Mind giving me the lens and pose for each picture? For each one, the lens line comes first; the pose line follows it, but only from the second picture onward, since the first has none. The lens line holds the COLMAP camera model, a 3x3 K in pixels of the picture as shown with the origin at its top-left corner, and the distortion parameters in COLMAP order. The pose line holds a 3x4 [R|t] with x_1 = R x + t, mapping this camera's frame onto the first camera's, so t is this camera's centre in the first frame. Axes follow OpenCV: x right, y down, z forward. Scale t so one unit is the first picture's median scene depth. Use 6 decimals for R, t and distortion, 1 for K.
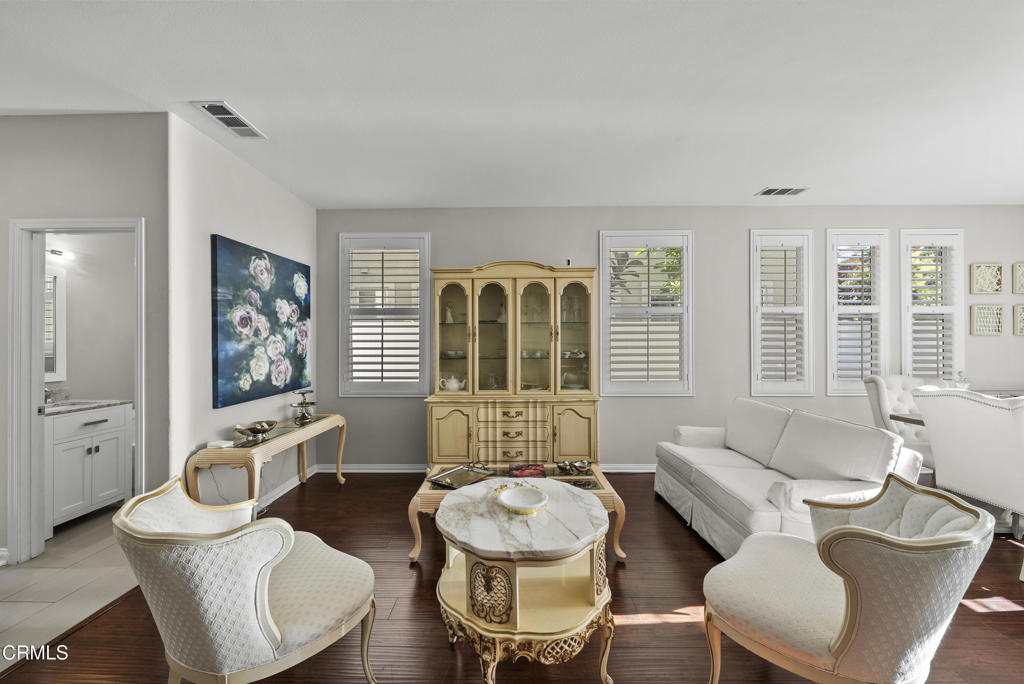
lens RADIAL K [[389.7, 0, 507.5], [0, 389.7, 342.1], [0, 0, 1]] dist [-0.000136, -0.000058]
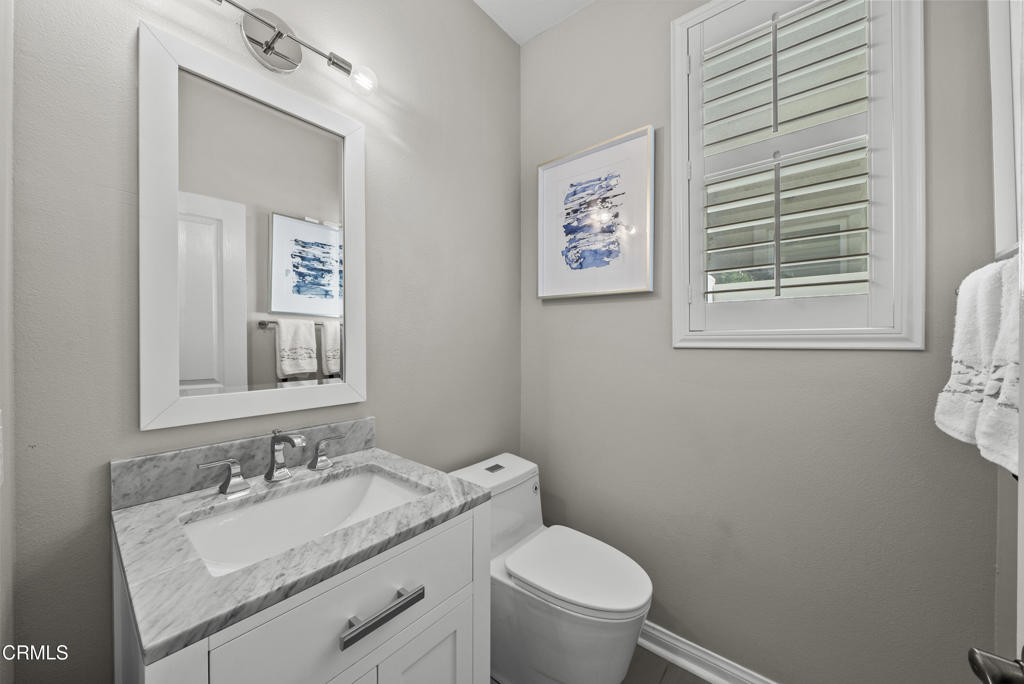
lens RADIAL K [[389.7, 0, 507.5], [0, 389.7, 342.1], [0, 0, 1]] dist [-0.000136, -0.000058]
pose [[0.783209, 0.001713, -0.621756, -0.792711], [0.000136, 0.999996, 0.002926, 0.037339], [0.621759, -0.002377, 0.783205, 0.800629]]
